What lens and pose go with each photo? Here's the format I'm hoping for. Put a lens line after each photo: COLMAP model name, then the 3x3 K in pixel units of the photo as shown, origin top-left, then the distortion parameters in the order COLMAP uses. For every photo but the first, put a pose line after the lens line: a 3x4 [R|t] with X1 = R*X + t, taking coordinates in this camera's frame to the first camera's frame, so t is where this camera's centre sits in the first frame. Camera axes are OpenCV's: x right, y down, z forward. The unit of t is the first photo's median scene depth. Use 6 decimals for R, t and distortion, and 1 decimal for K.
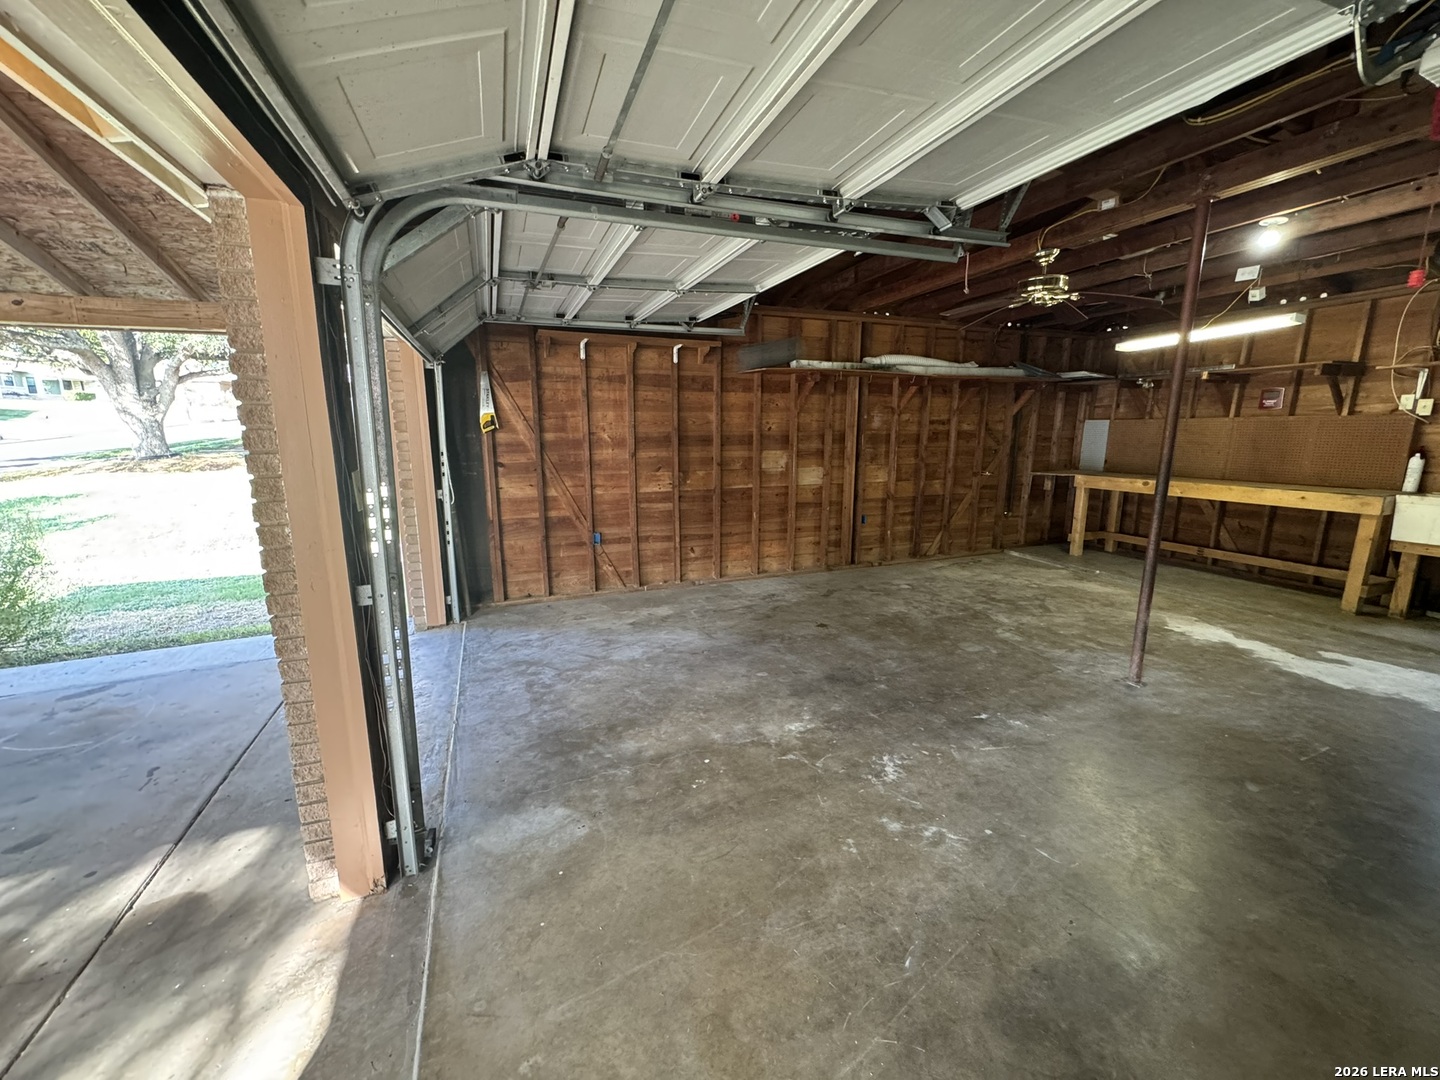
lens RADIAL K [[572.4, 0, 720.0], [0, 572.4, 540.0], [0, 0, 1]] dist [-0.002736, -0.000275]
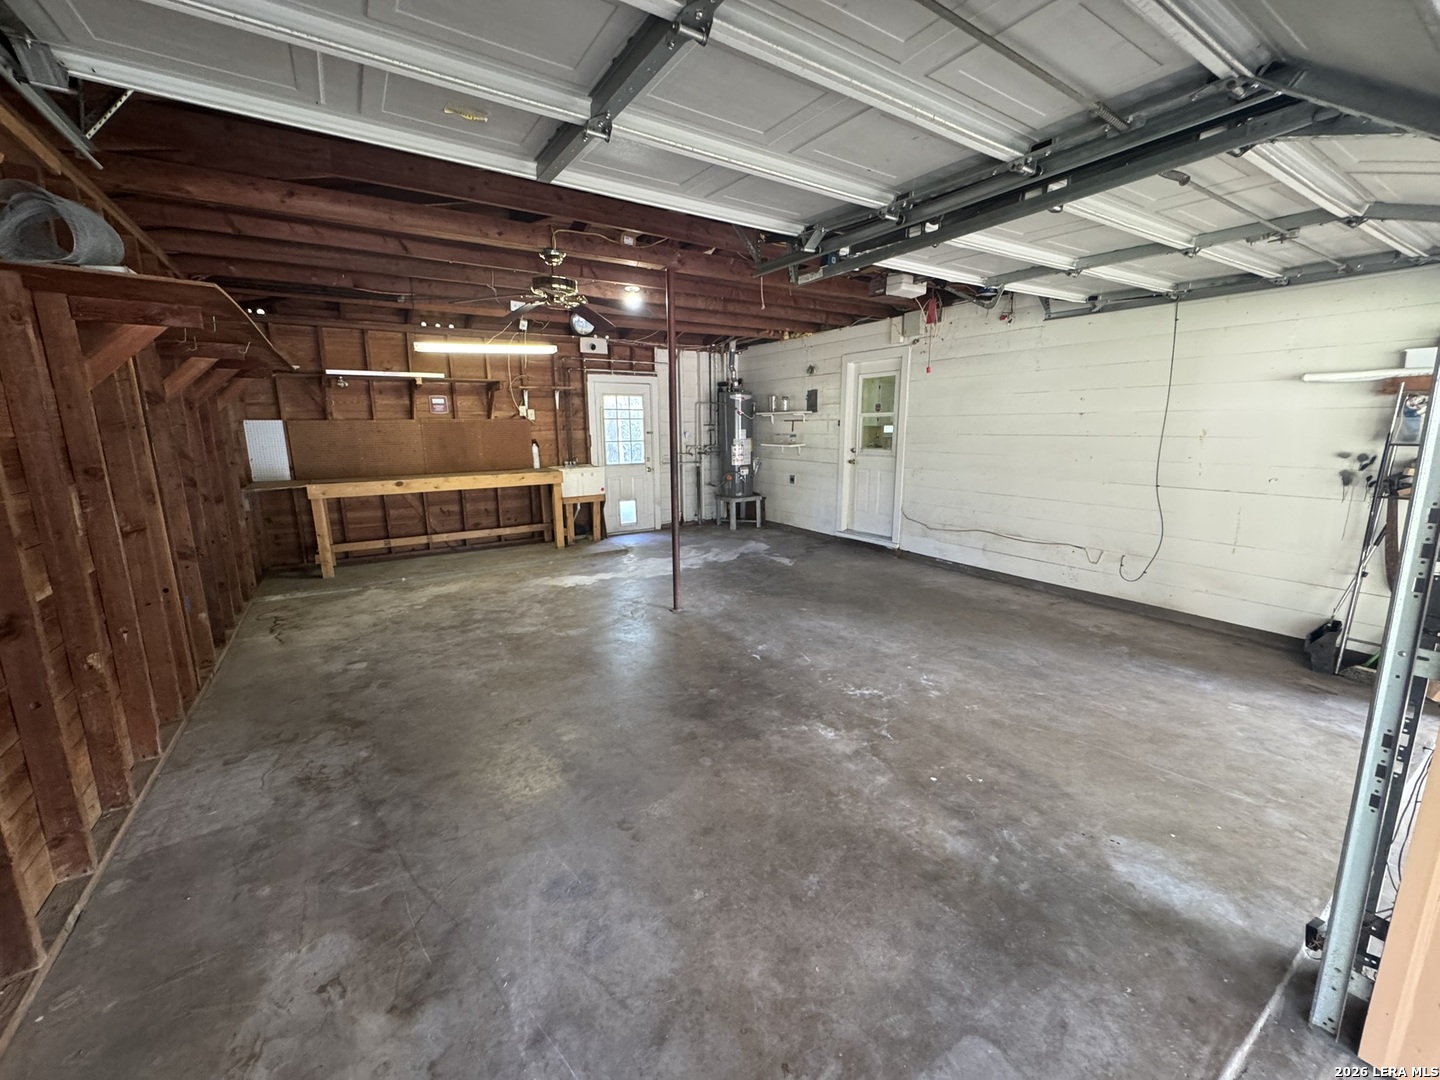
lens RADIAL K [[572.4, 0, 720.0], [0, 572.4, 540.0], [0, 0, 1]] dist [-0.002736, -0.000275]
pose [[-0.190499, -0.187107, 0.963691, -0.458922], [0.197585, 0.954271, 0.224336, -0.154296], [-0.961598, 0.233147, -0.144818, 0.810358]]
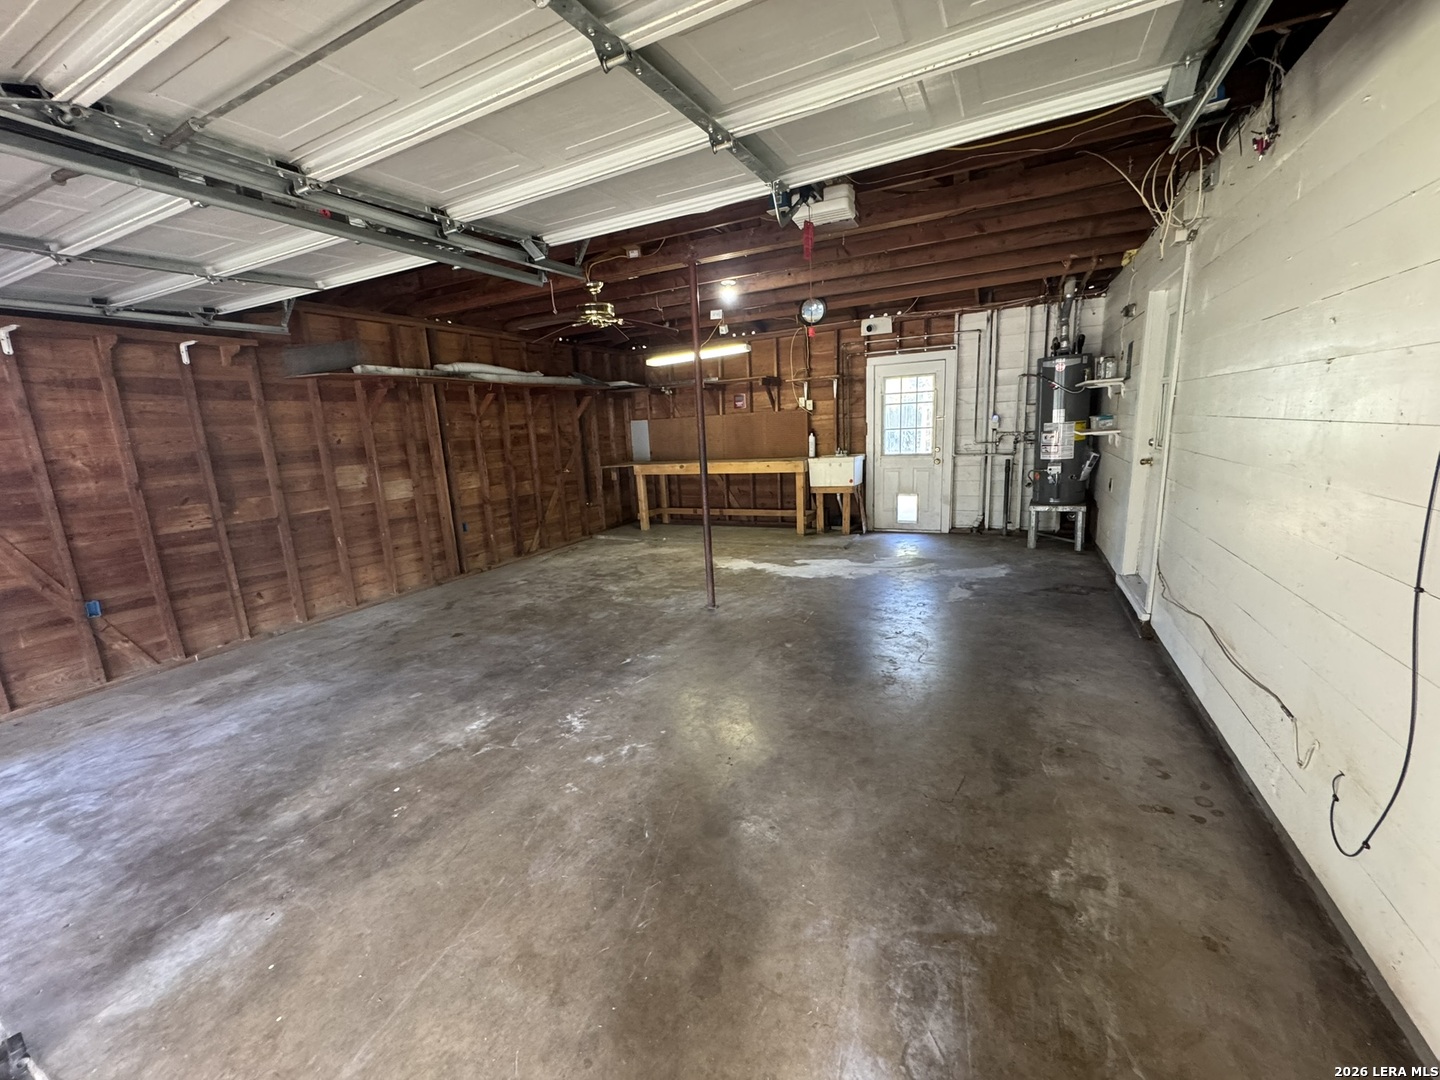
lens RADIAL K [[572.4, 0, 720.0], [0, 572.4, 540.0], [0, 0, 1]] dist [-0.002736, -0.000275]
pose [[0.737175, -0.168794, 0.654279, -0.103611], [0.178156, 0.982587, 0.052765, 0.017056], [-0.651792, 0.077666, 0.754410, -0.049538]]
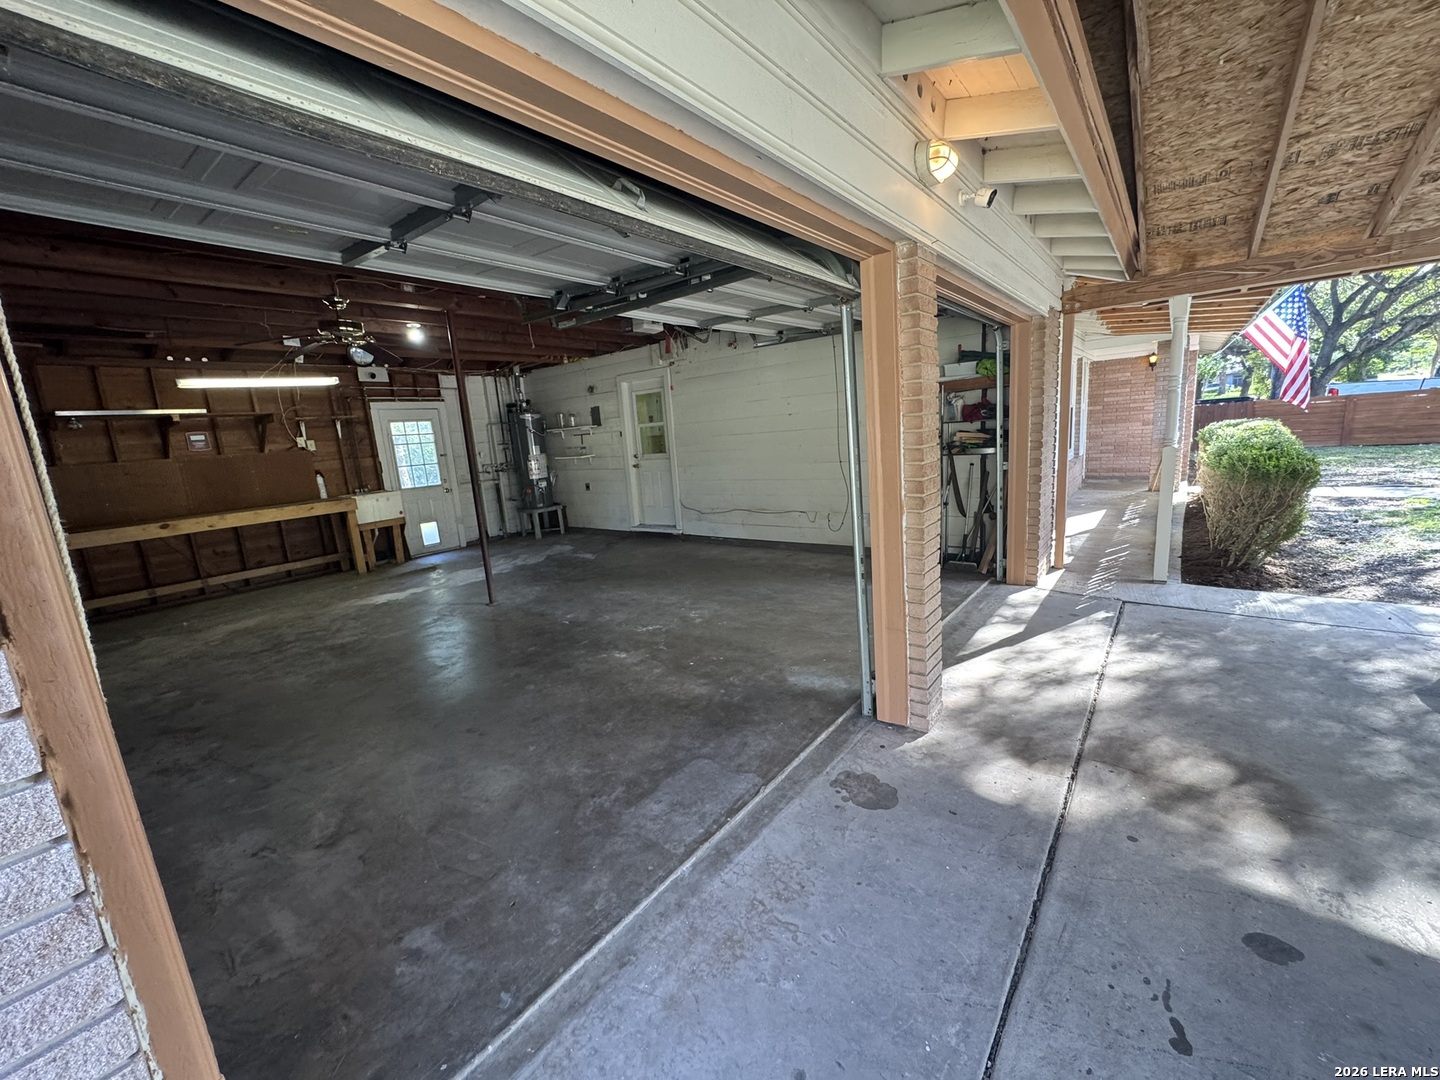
lens RADIAL K [[572.4, 0, 720.0], [0, 572.4, 540.0], [0, 0, 1]] dist [-0.002736, -0.000275]
pose [[-0.504127, -0.118501, 0.855461, -0.707276], [0.240143, 0.932243, 0.270654, -0.146511], [-0.829571, 0.341877, -0.441512, 0.853110]]
